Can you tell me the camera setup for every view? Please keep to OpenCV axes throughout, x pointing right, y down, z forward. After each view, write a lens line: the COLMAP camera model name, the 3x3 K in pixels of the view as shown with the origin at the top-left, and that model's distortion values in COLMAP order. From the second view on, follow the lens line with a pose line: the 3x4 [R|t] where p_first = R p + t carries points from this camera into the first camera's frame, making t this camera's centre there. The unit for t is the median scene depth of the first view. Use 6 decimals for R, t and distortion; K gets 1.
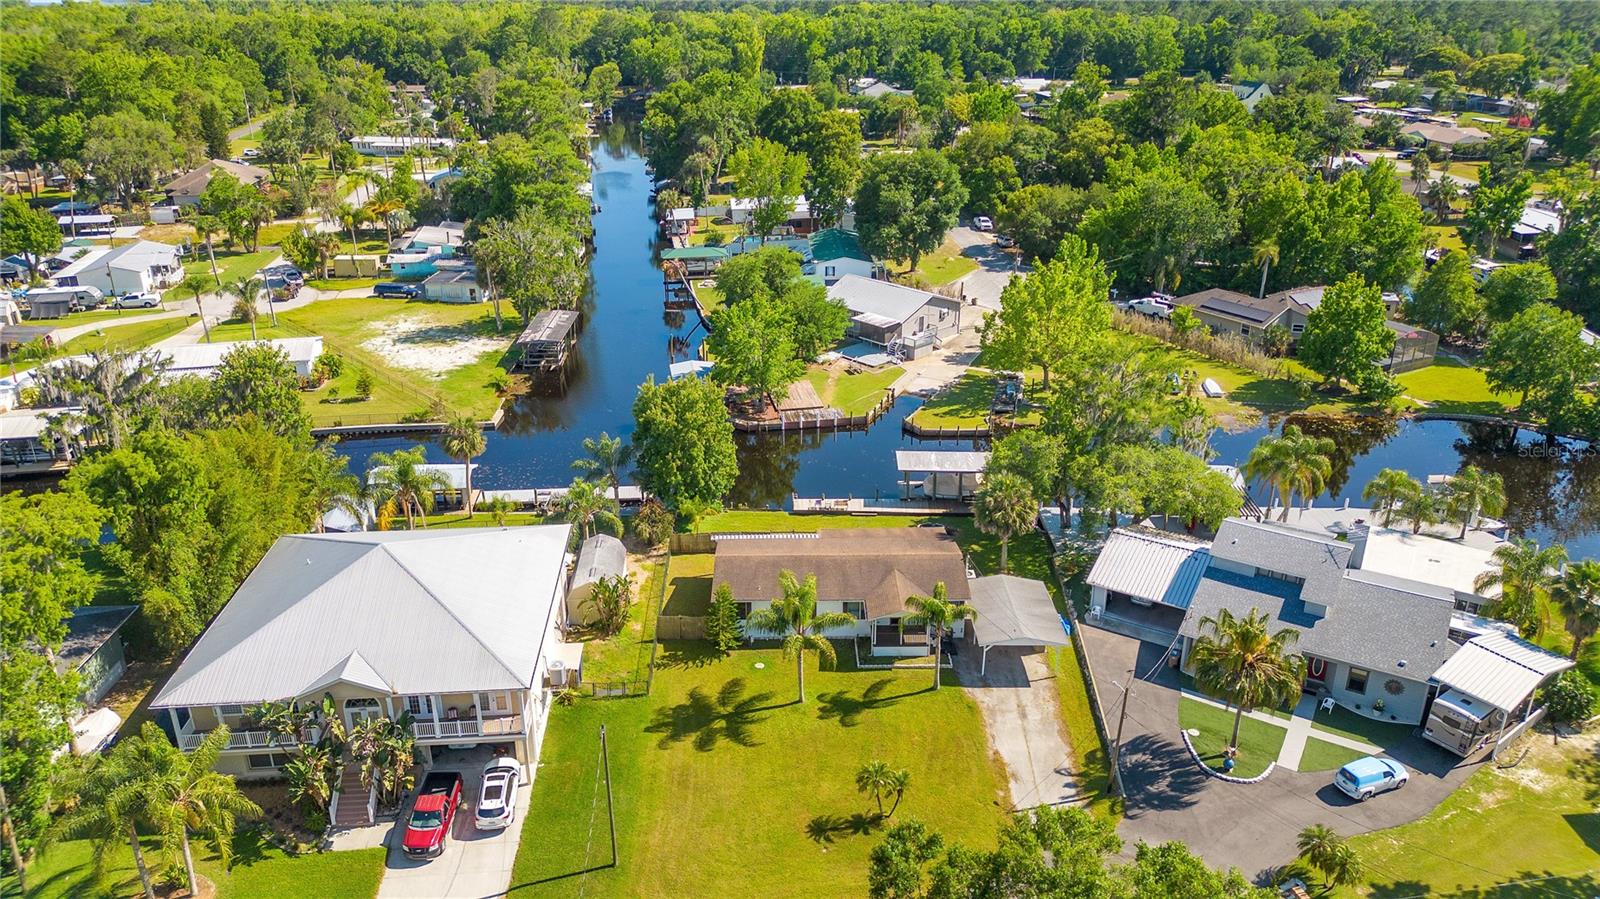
lens RADIAL K [[1146.5, 0, 800.0], [0, 1146.5, 449.5], [0, 0, 1]] dist [0.068081, -0.063307]
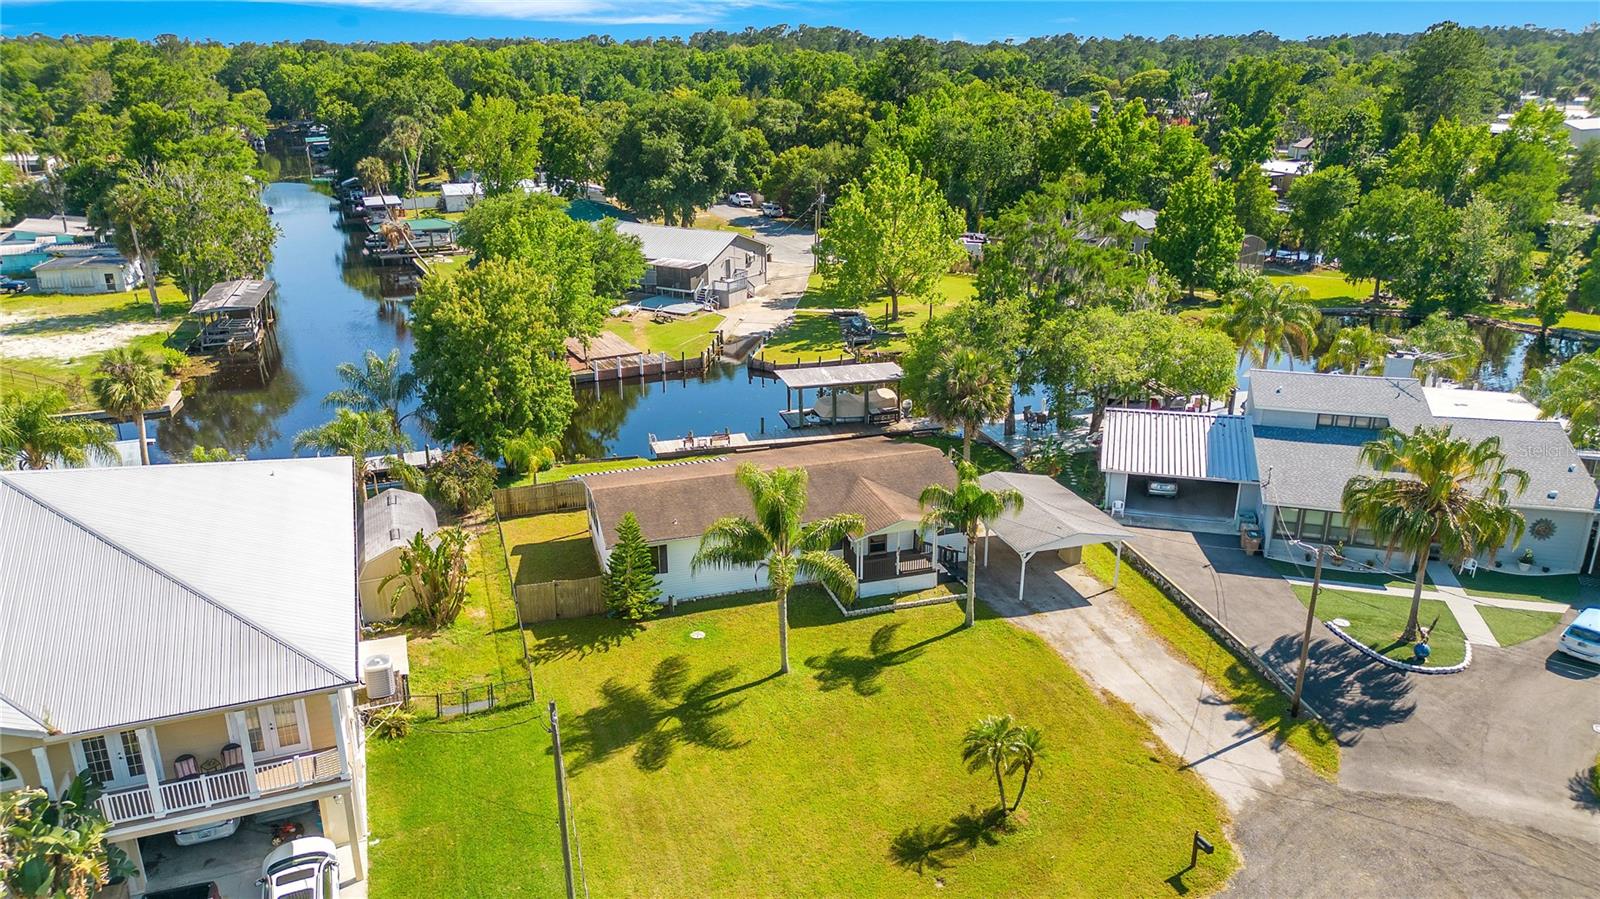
lens RADIAL K [[1146.5, 0, 800.0], [0, 1146.5, 449.5], [0, 0, 1]] dist [0.068081, -0.063307]
pose [[0.959336, -0.102374, 0.263046, -0.115074], [0.120075, 0.991398, -0.052079, 0.105677], [-0.255452, 0.081547, 0.963377, 0.305282]]
